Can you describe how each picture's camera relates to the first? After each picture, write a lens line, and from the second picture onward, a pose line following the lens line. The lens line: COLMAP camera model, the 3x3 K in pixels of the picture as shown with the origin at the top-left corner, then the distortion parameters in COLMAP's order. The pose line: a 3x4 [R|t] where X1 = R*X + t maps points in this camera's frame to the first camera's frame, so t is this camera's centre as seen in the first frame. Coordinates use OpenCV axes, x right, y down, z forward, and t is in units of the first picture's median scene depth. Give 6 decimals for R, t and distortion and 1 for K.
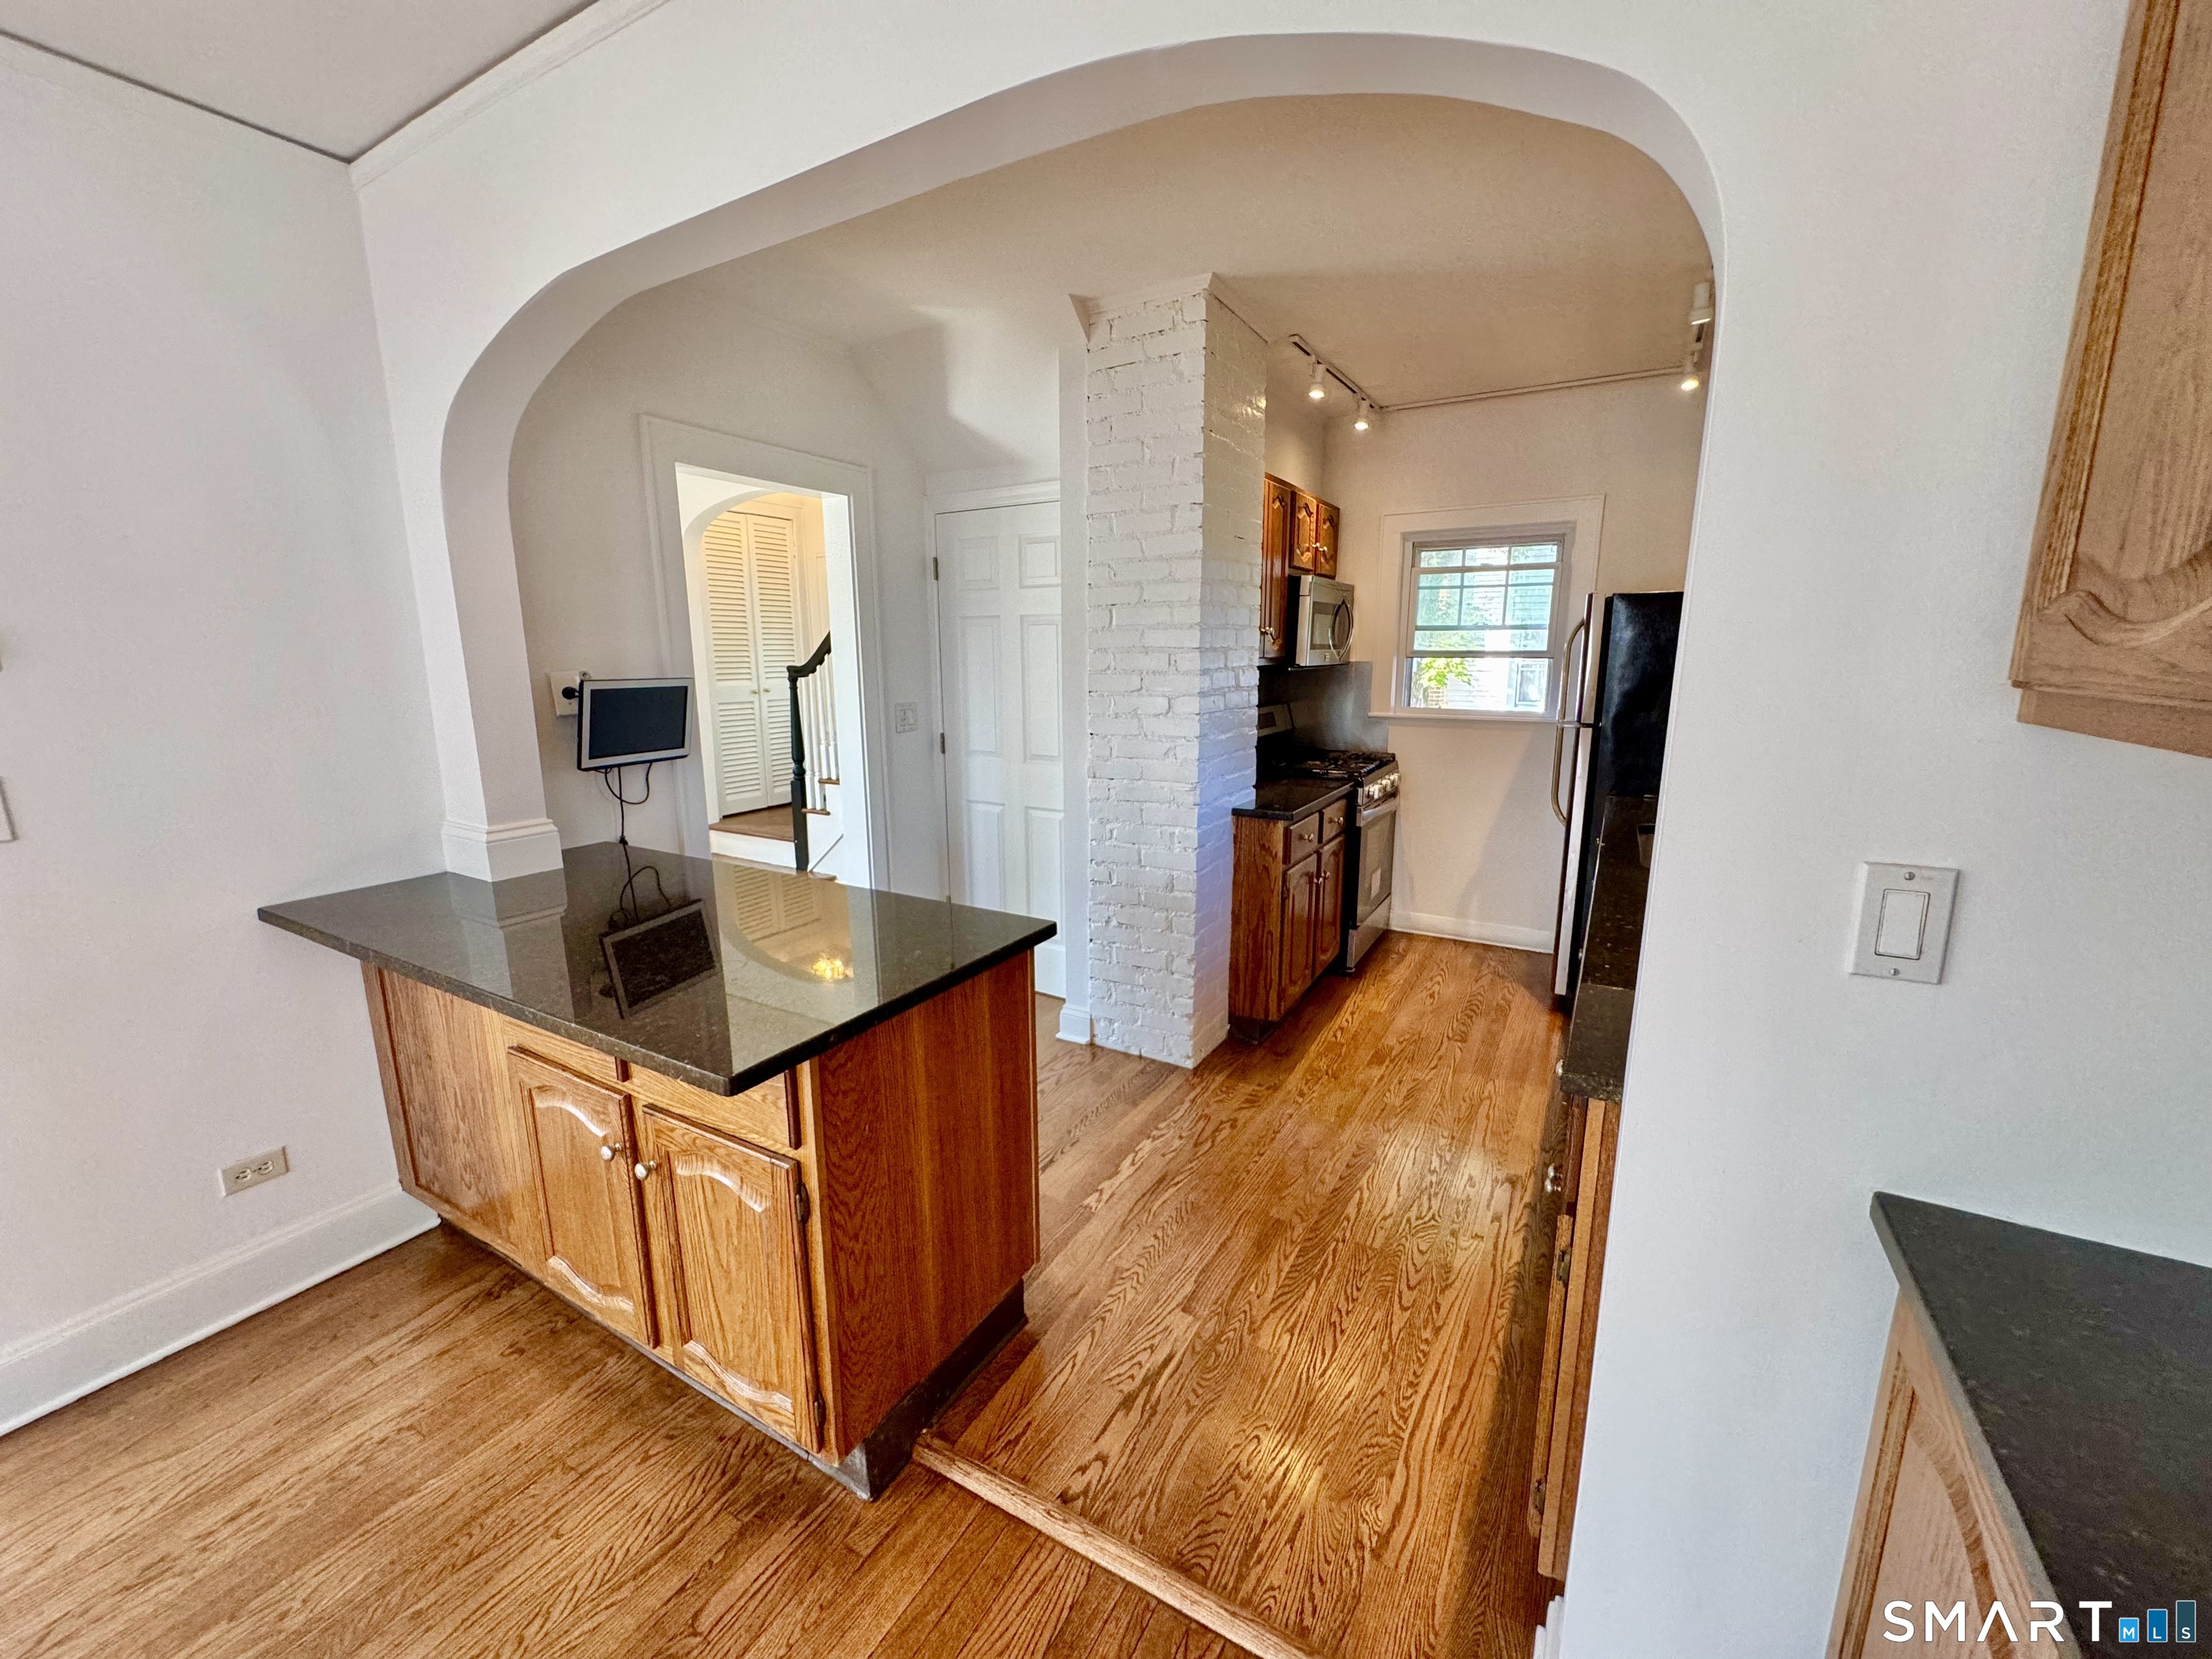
lens RADIAL K [[884.9, 0, 1096.0], [0, 884.9, 822.0], [0, 0, 1]] dist [-0.000047, 0.000221]
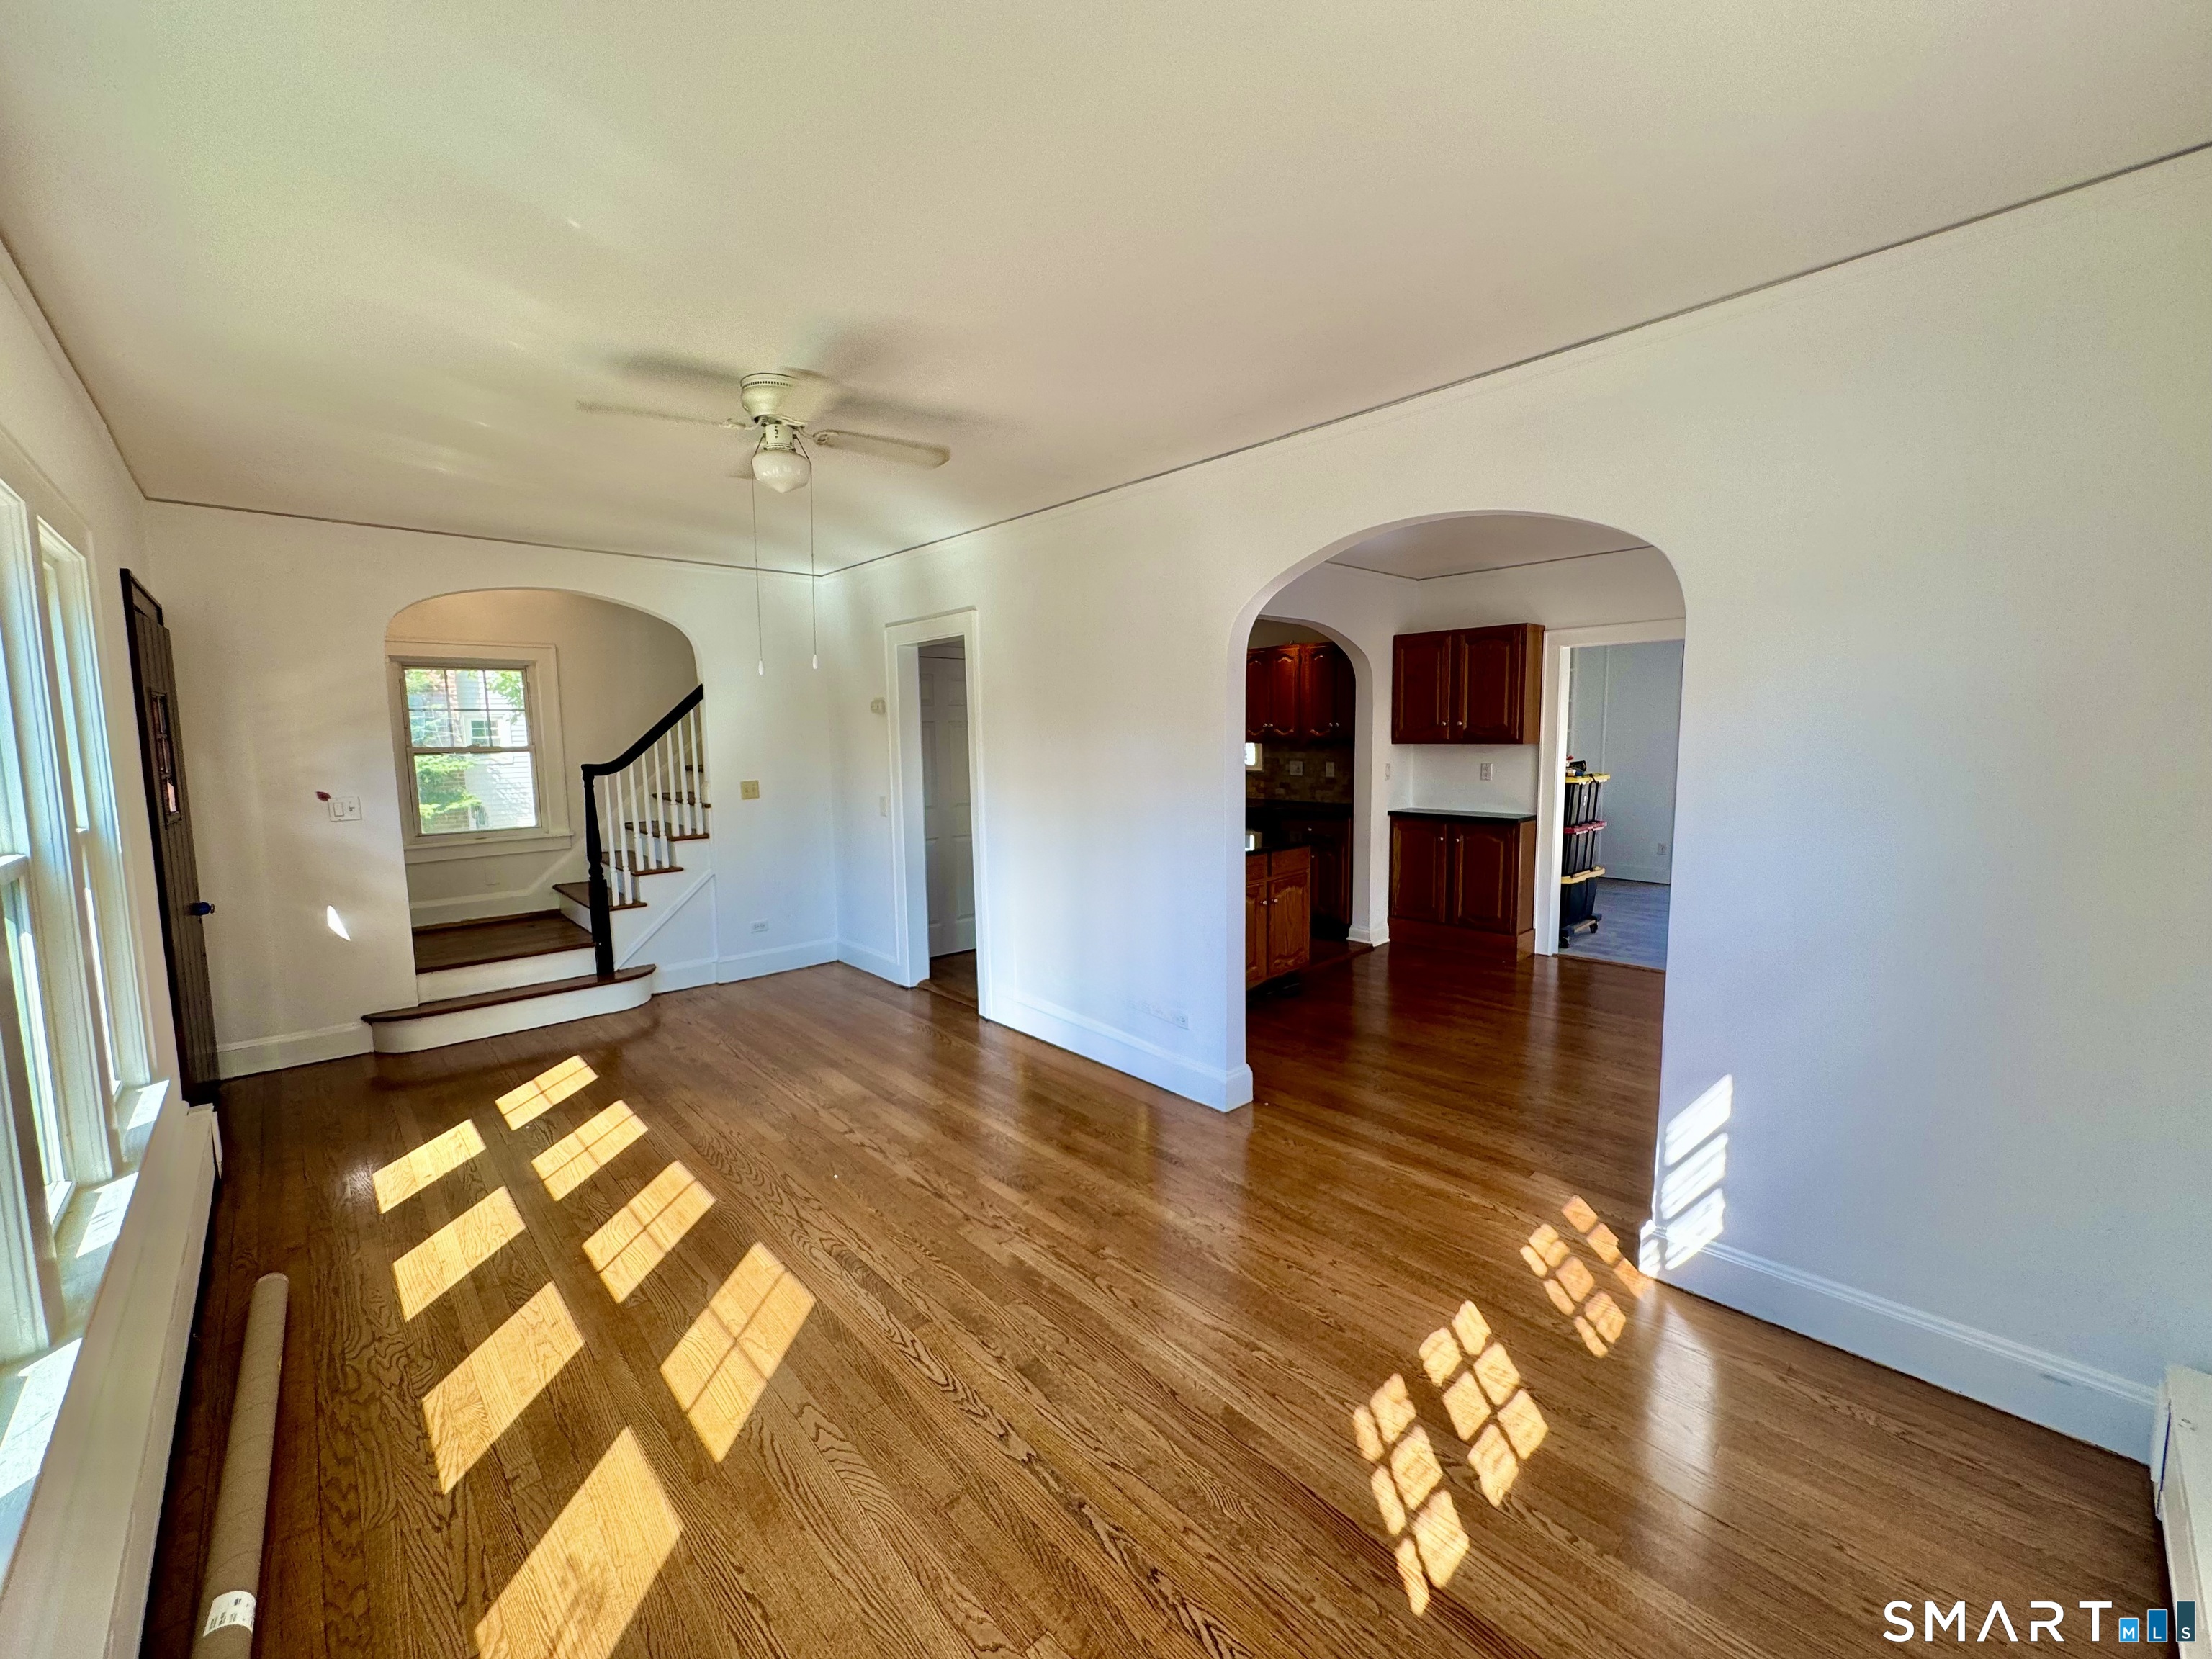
lens RADIAL K [[884.9, 0, 1099.2], [0, 884.9, 819.6], [0, 0, 1]] dist [-0.000047, 0.000221]
pose [[0.291252, -0.101317, 0.951266, -1.892289], [0.191403, 0.980441, 0.045822, -0.086536], [-0.937303, 0.168729, 0.304948, 0.289519]]
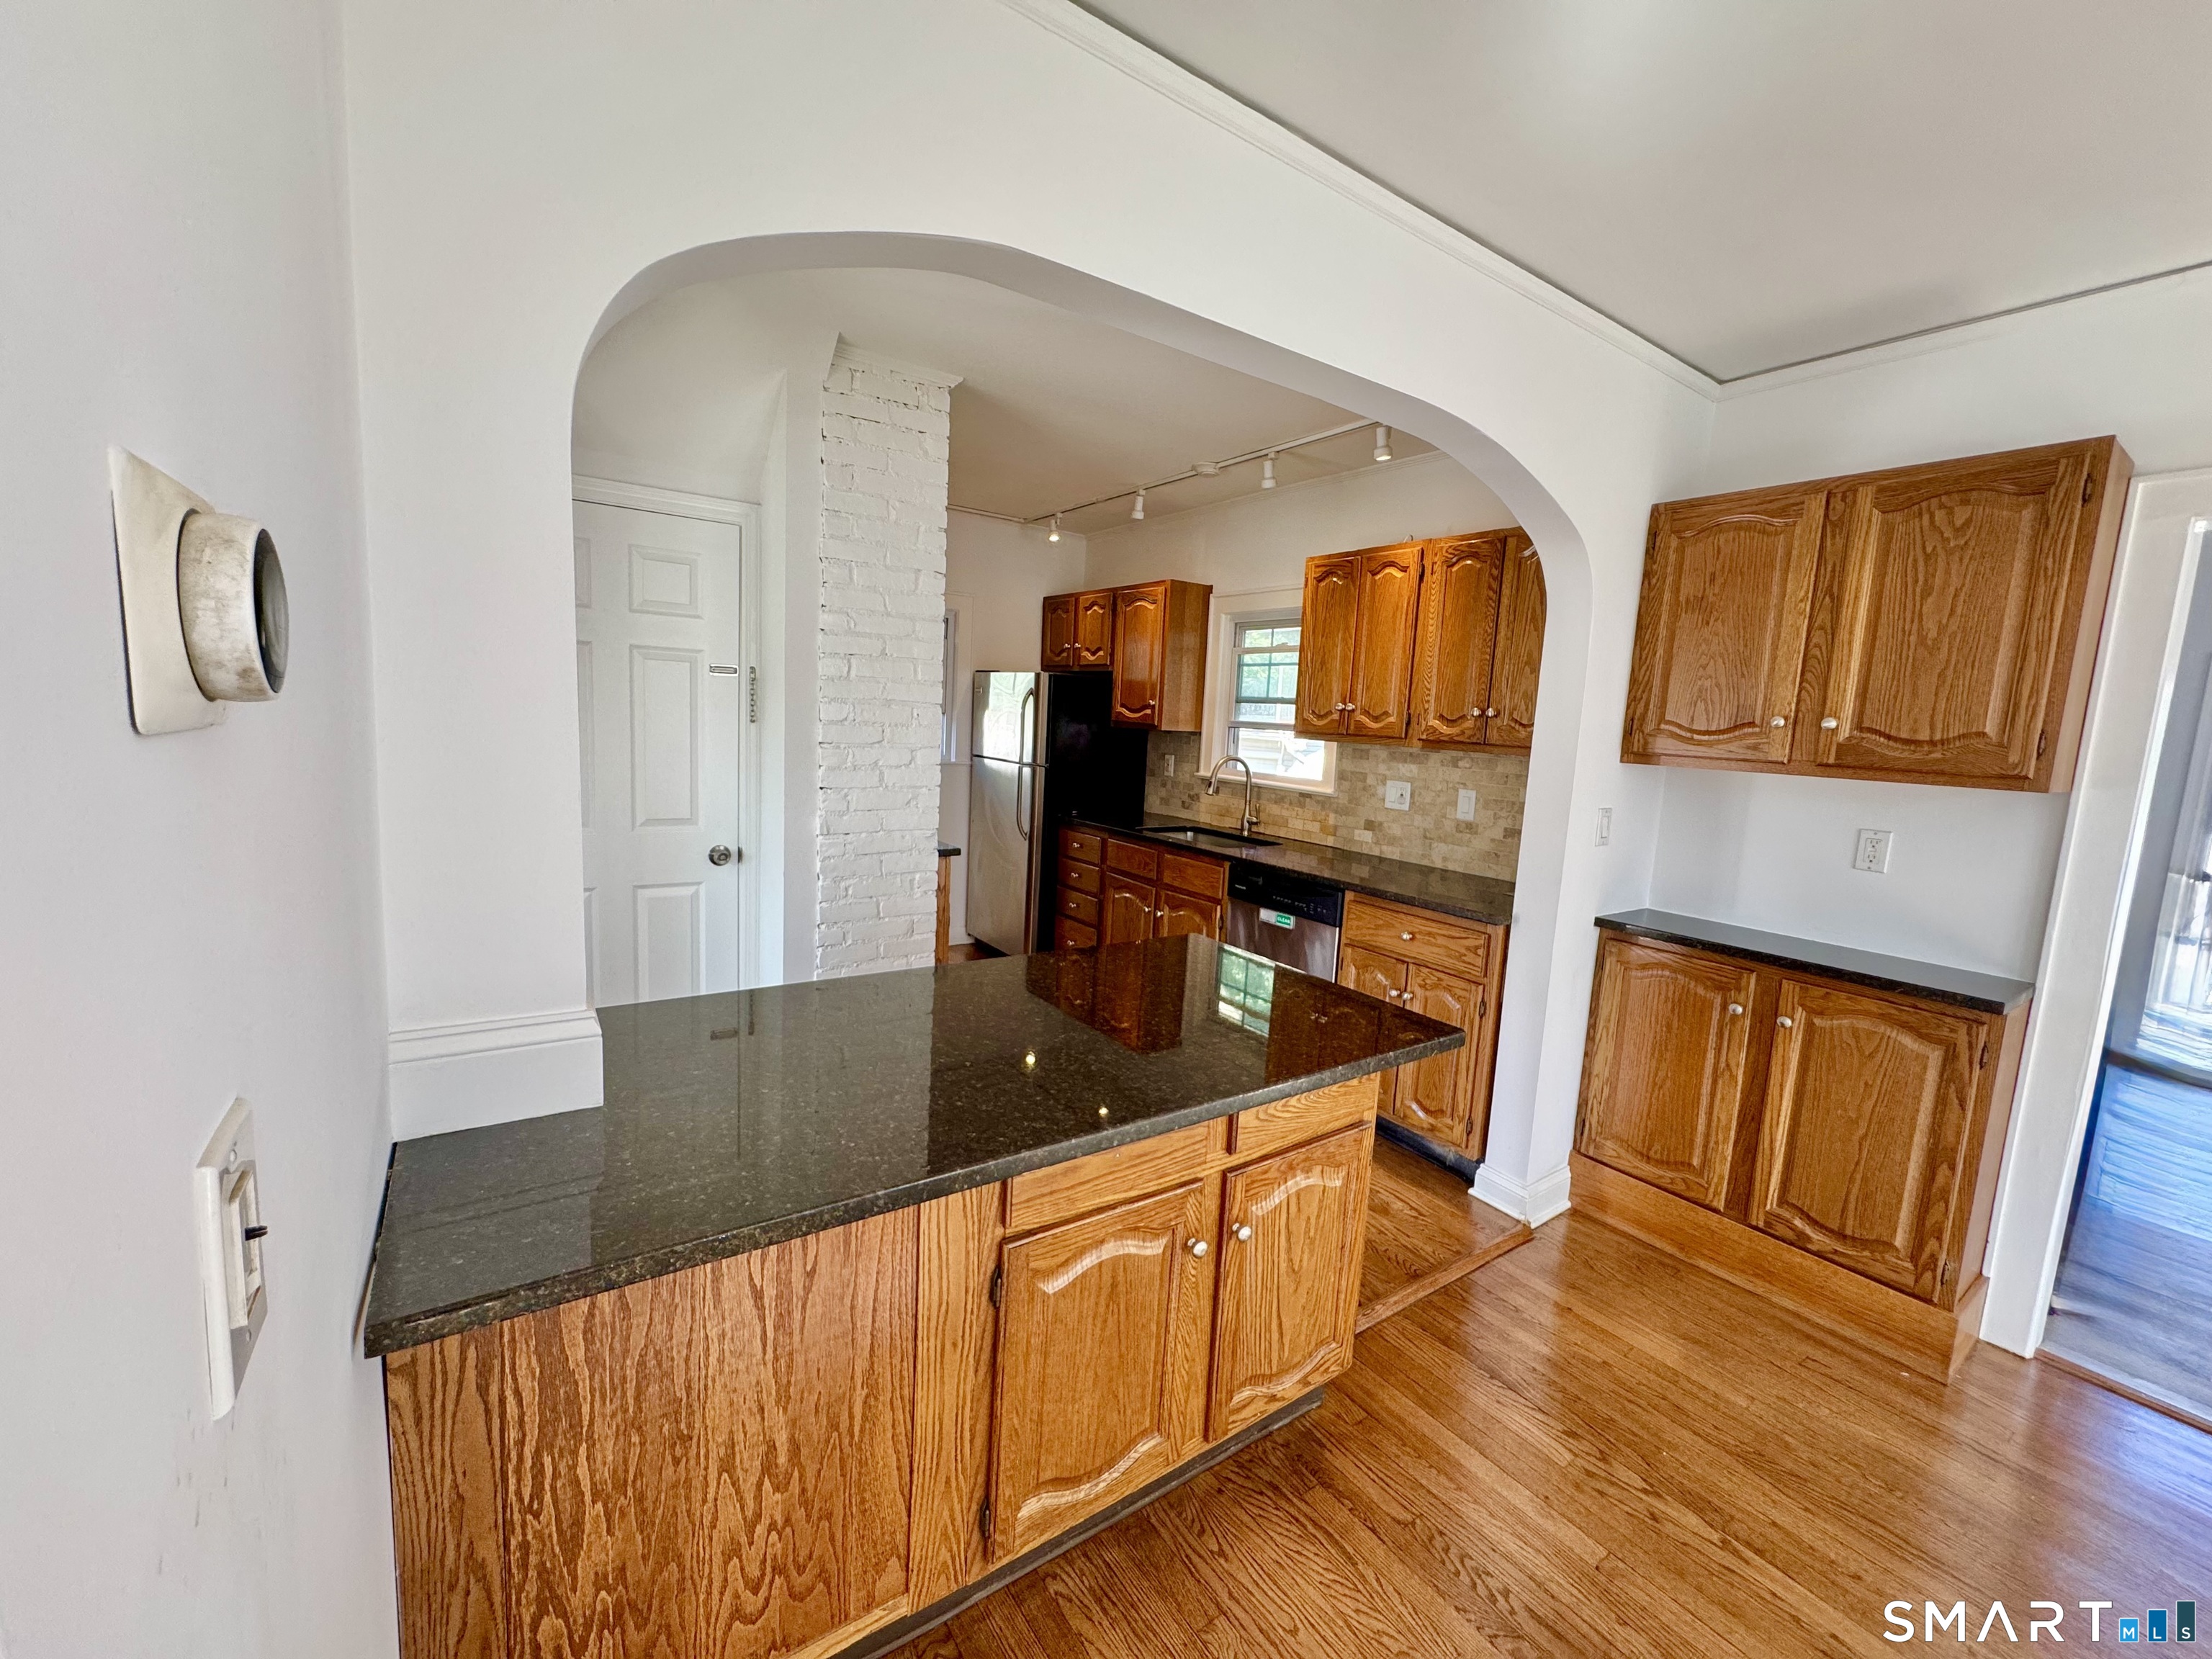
lens RADIAL K [[884.9, 0, 1102.6], [0, 884.9, 827.1], [0, 0, 1]] dist [-0.000047, 0.000221]
pose [[0.423417, -0.085360, 0.901904, -0.730886], [0.114877, 0.992574, 0.040010, -0.062955], [-0.898622, 0.086667, 0.430079, 0.340217]]
